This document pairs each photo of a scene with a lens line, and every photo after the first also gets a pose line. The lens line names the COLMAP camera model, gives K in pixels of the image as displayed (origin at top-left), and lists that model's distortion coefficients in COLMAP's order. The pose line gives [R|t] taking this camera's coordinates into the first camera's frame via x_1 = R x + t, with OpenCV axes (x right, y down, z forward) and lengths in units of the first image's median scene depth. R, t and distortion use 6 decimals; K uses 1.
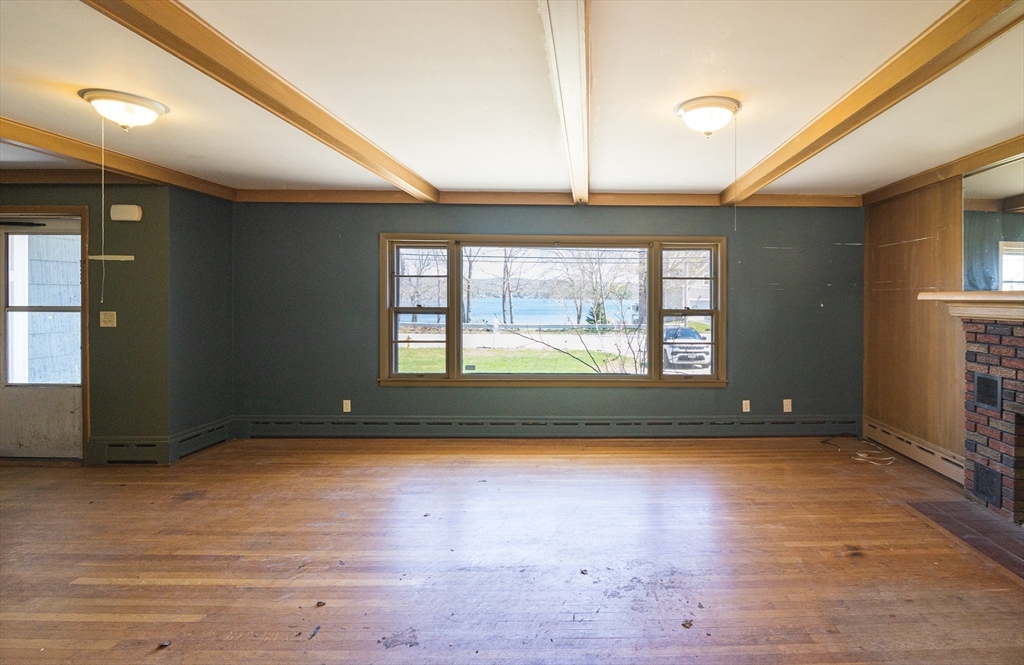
lens RADIAL K [[519.9, 0, 611.9], [0, 519.9, 301.4], [0, 0, 1]] dist [-0.002263, 0.000098]
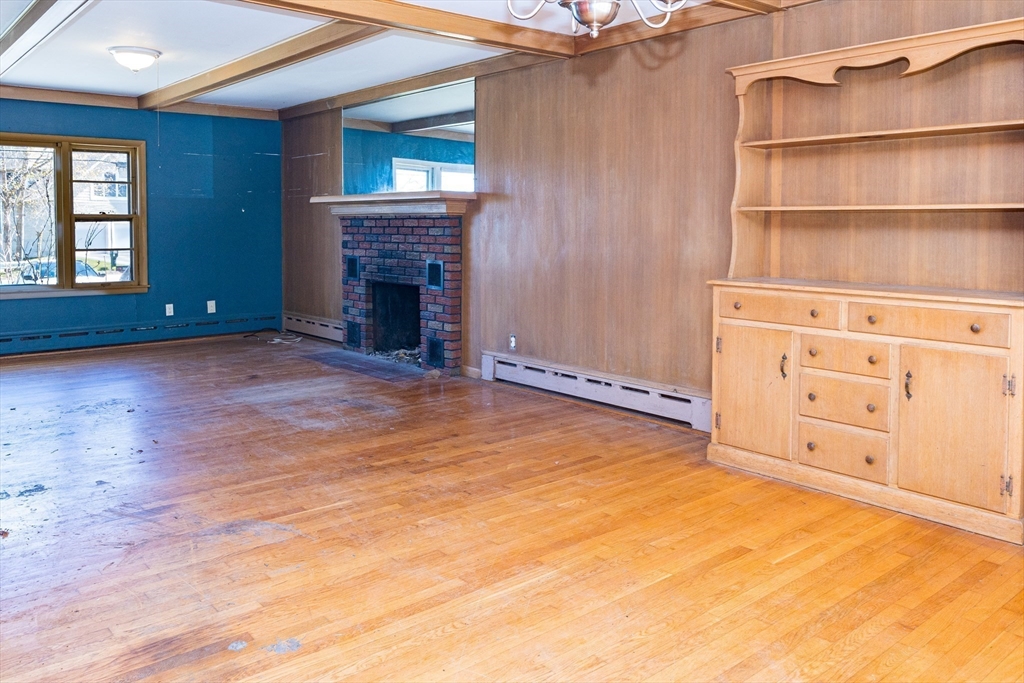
lens RADIAL K [[792.9, 0, 523.1], [0, 792.9, 243.8], [0, 0, 1]] dist [-0.004713, 0.006608]
pose [[0.780160, -0.021118, 0.625223, -0.236196], [0.007934, 0.999684, 0.023865, 0.058421], [-0.625529, -0.013658, 0.780081, -0.895830]]
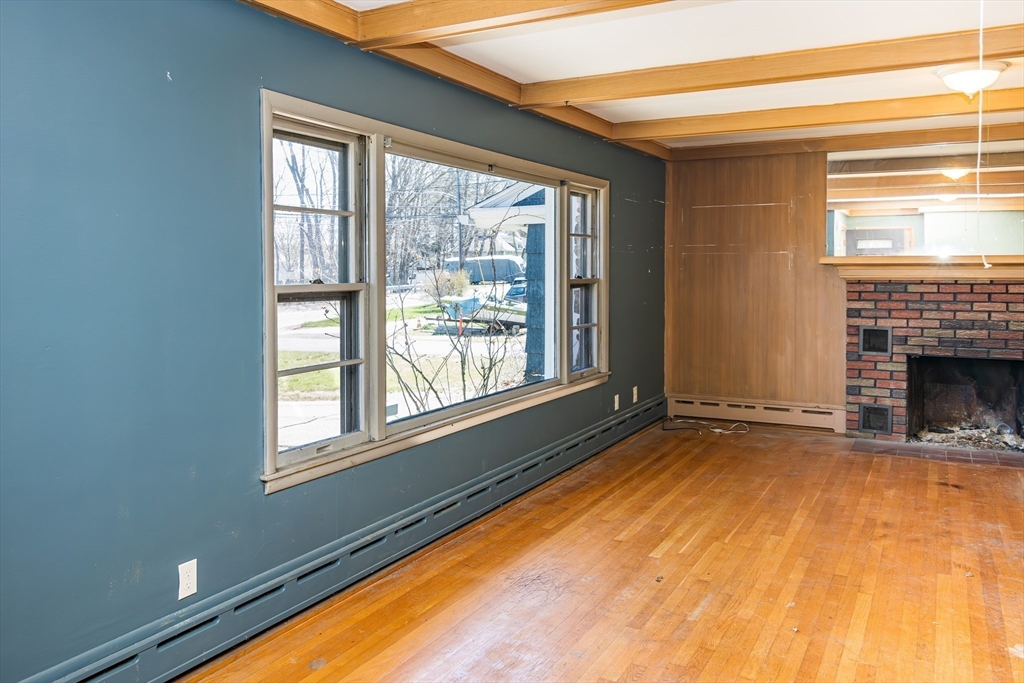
lens RADIAL K [[792.9, 0, 522.9], [0, 792.9, 283.5], [0, 0, 1]] dist [-0.004713, 0.006608]
pose [[0.497999, -0.023754, 0.866852, -1.169924], [0.009460, 0.999714, 0.021960, -0.003714], [-0.867126, -0.002736, 0.498081, 0.755446]]
